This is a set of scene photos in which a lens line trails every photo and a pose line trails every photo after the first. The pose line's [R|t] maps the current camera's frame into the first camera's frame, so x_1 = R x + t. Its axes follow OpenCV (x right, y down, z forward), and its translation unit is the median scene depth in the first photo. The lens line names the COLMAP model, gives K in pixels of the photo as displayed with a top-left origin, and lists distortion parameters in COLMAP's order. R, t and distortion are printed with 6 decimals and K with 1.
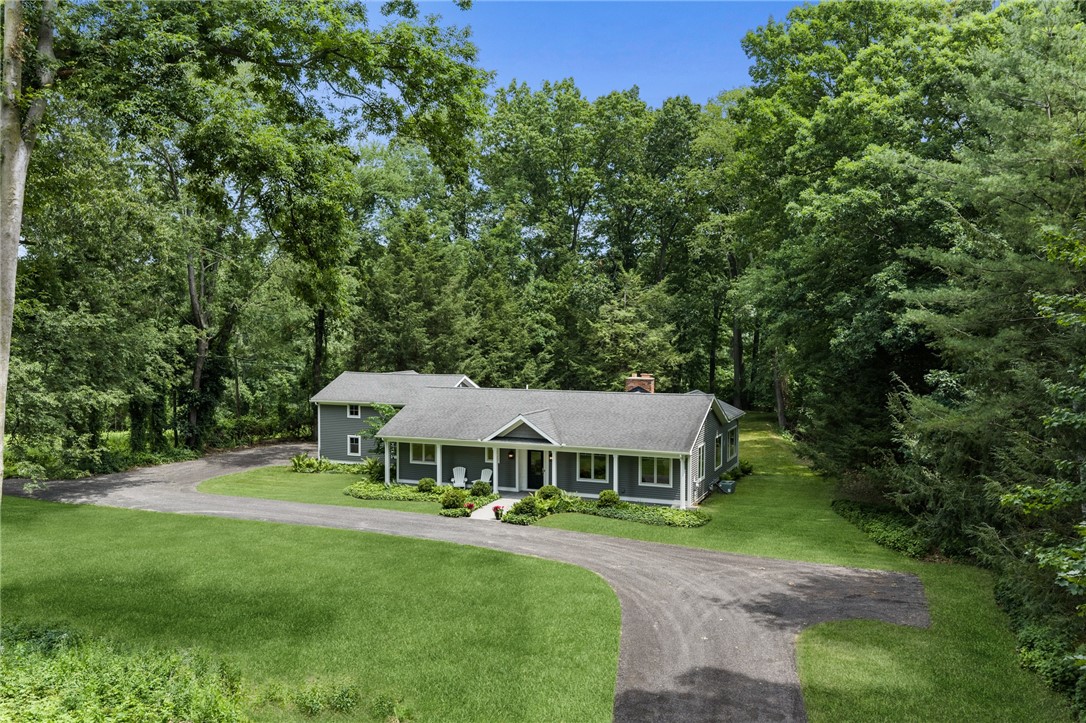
lens RADIAL K [[842.3, 0, 543.1], [0, 842.3, 287.5], [0, 0, 1]] dist [-0.003830, -0.004254]
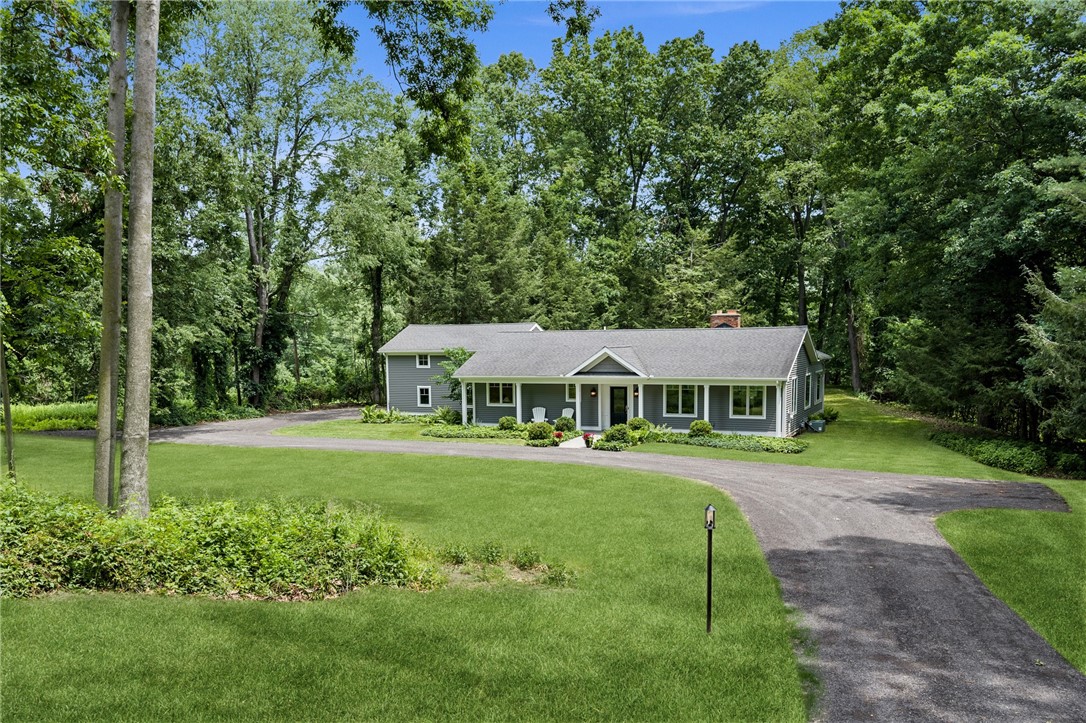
lens RADIAL K [[873.5, 0, 543.0], [0, 873.5, 361.5], [0, 0, 1]] dist [-0.004095, -0.007892]
pose [[0.999173, -0.012618, -0.038664, -0.051986], [0.015657, 0.996725, 0.079341, 0.076079], [0.037537, -0.079881, 0.996097, 0.002524]]
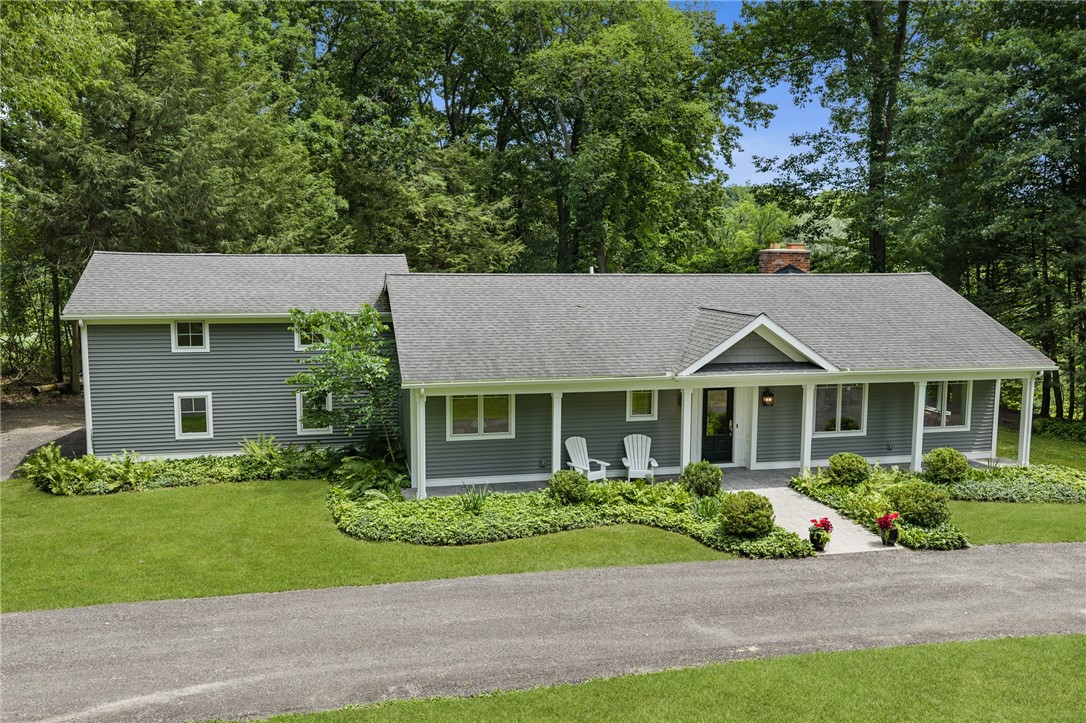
lens RADIAL K [[873.5, 0, 543.0], [0, 873.5, 361.5], [0, 0, 1]] dist [-0.004095, -0.007892]
pose [[0.819830, -0.063171, 0.569112, -0.360298], [-0.034681, 0.986593, 0.159470, 0.090280], [-0.571556, -0.150476, 0.806648, 0.589445]]
